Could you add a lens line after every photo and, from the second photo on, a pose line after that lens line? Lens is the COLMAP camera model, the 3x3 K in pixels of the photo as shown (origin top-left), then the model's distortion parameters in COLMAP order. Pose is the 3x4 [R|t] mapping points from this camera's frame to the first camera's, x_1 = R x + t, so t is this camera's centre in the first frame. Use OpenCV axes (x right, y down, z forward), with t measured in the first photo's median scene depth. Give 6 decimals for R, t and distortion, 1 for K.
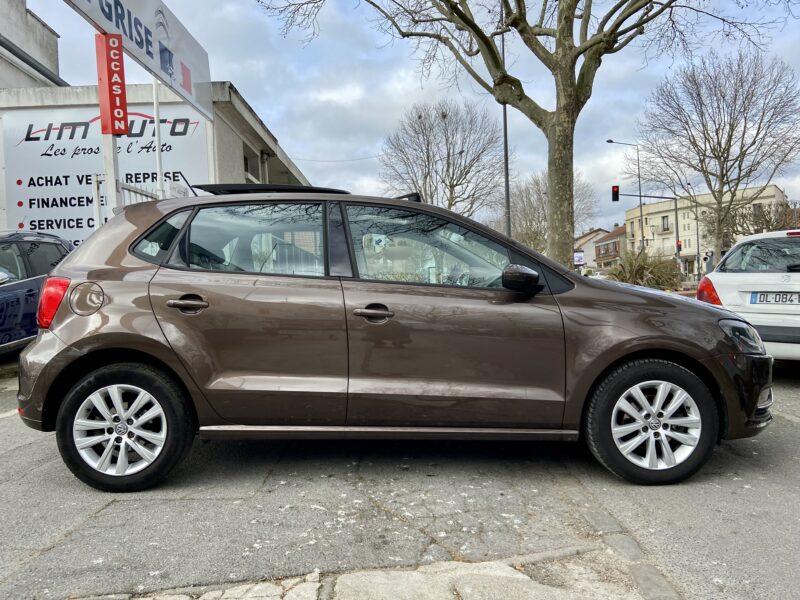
lens RADIAL K [[604.9, 0, 401.8], [0, 604.9, 297.1], [0, 0, 1]] dist [0.141531, -0.172121]
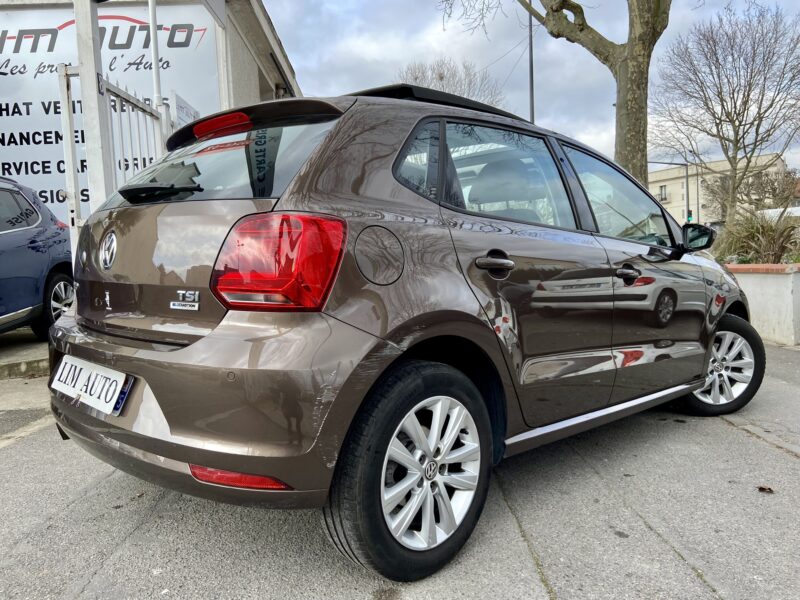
lens RADIAL K [[601.9, 0, 397.8], [0, 601.9, 297.0], [0, 0, 1]] dist [0.080633, -0.092140]
pose [[0.999641, -0.002421, 0.026694, -0.121285], [0.001193, 0.998944, 0.045918, 0.001752], [-0.026777, -0.045870, 0.998588, 0.253813]]
